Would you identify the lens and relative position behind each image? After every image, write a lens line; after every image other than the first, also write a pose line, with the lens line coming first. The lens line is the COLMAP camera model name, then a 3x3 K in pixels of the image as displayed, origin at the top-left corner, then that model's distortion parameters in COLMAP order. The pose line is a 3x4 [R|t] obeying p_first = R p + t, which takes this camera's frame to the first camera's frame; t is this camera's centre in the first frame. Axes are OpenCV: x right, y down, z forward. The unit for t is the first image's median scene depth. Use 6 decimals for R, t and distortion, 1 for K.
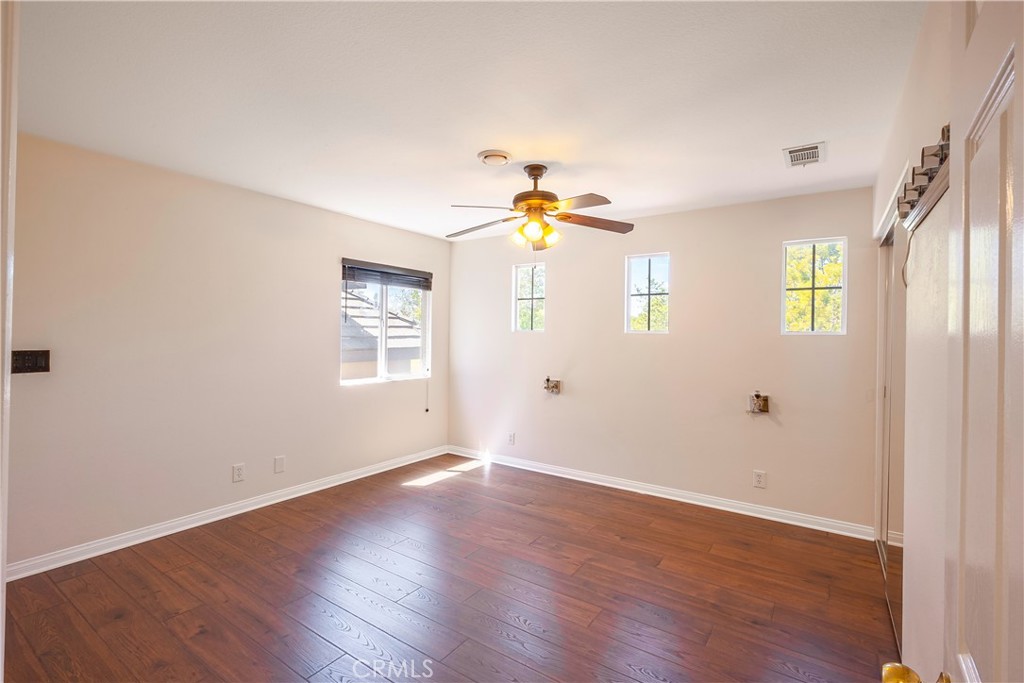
lens RADIAL K [[465.9, 0, 517.2], [0, 465.9, 342.5], [0, 0, 1]] dist [-0.006926, 0.003012]
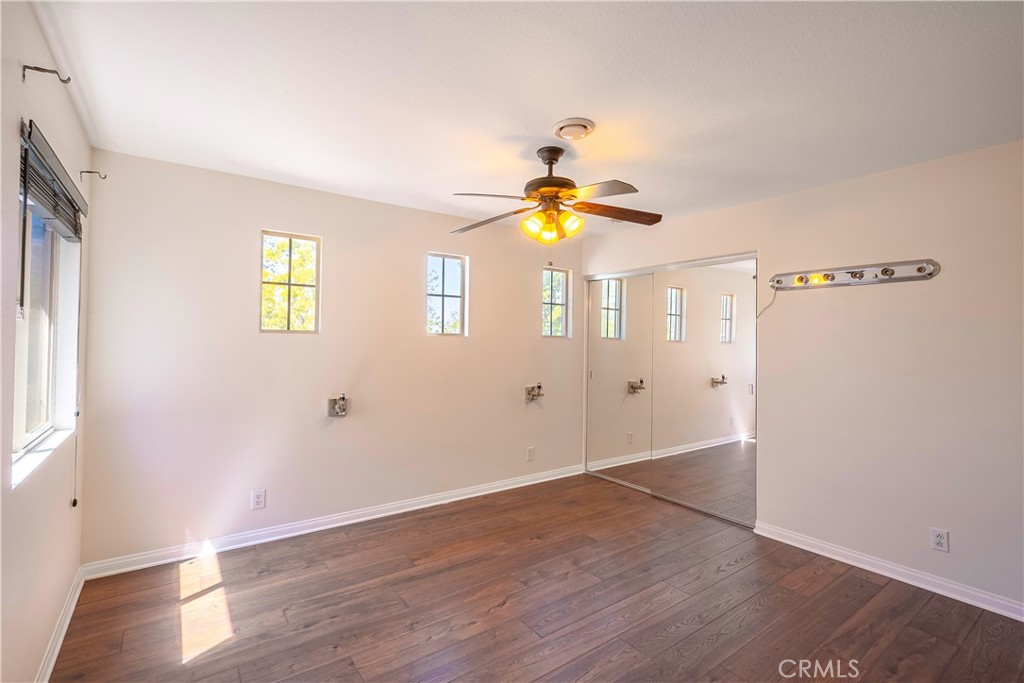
lens RADIAL K [[465.9, 0, 513.9], [0, 465.9, 332.6], [0, 0, 1]] dist [-0.006926, 0.003012]
pose [[0.352259, 0.001083, 0.935902, -0.677577], [0.010844, 0.999927, -0.005239, -0.020607], [-0.935840, 0.011995, 0.352222, 0.628999]]
